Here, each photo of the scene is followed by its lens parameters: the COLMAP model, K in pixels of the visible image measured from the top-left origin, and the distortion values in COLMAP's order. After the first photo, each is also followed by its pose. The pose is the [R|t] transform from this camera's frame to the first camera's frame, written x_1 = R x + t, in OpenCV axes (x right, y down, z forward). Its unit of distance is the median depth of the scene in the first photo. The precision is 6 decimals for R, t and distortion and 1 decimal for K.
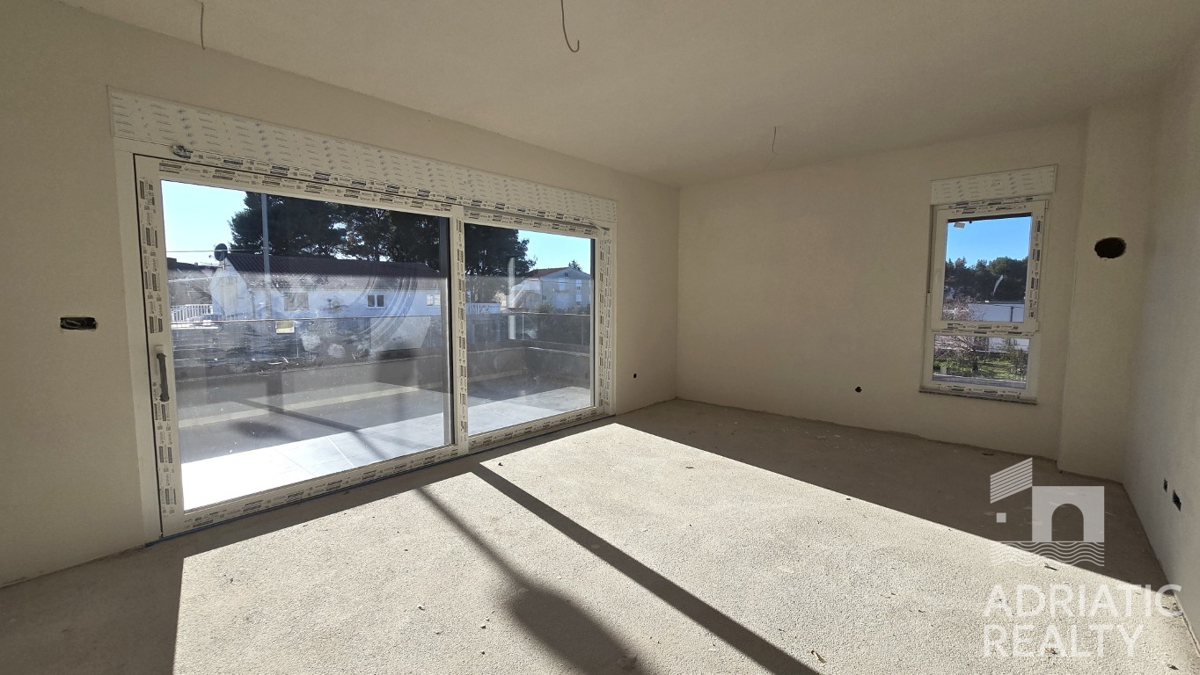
lens RADIAL K [[480.7, 0, 585.7], [0, 480.7, 335.7], [0, 0, 1]] dist [0.000615, 0.000039]
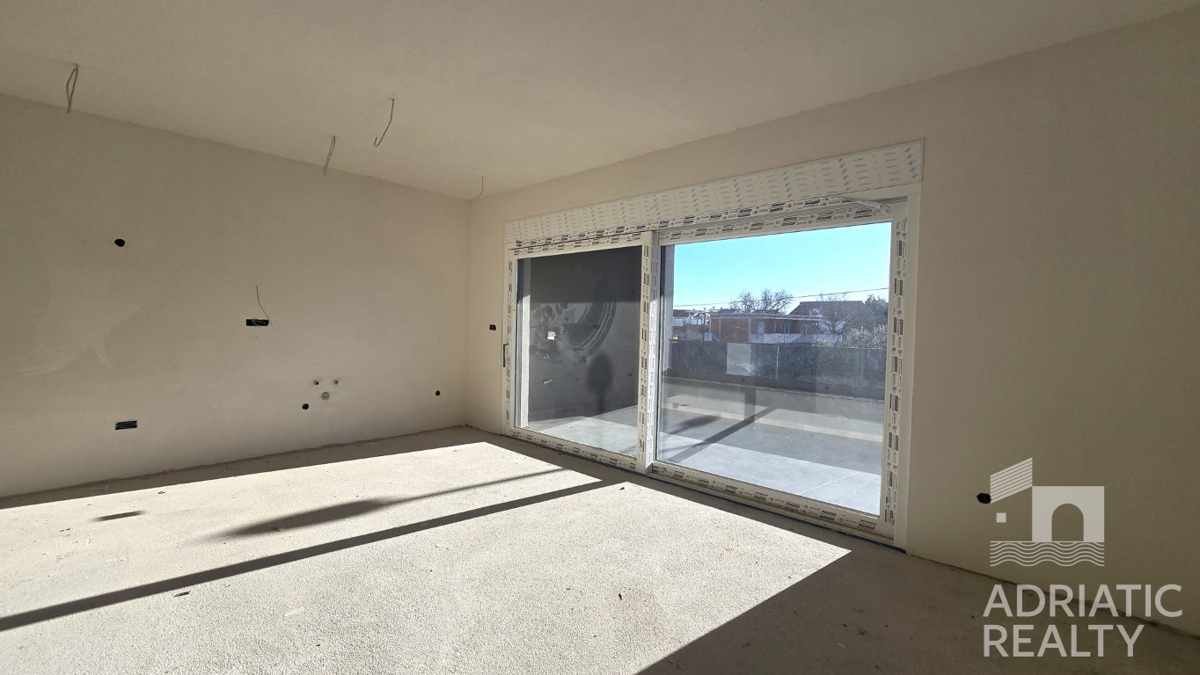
lens RADIAL K [[480.7, 0, 585.7], [0, 480.7, 335.7], [0, 0, 1]] dist [0.000615, 0.000039]
pose [[0.012051, 0.040560, -0.999104, 0.820622], [-0.095563, 0.994650, 0.039226, -0.077788], [0.995350, 0.095005, 0.015862, 0.910571]]
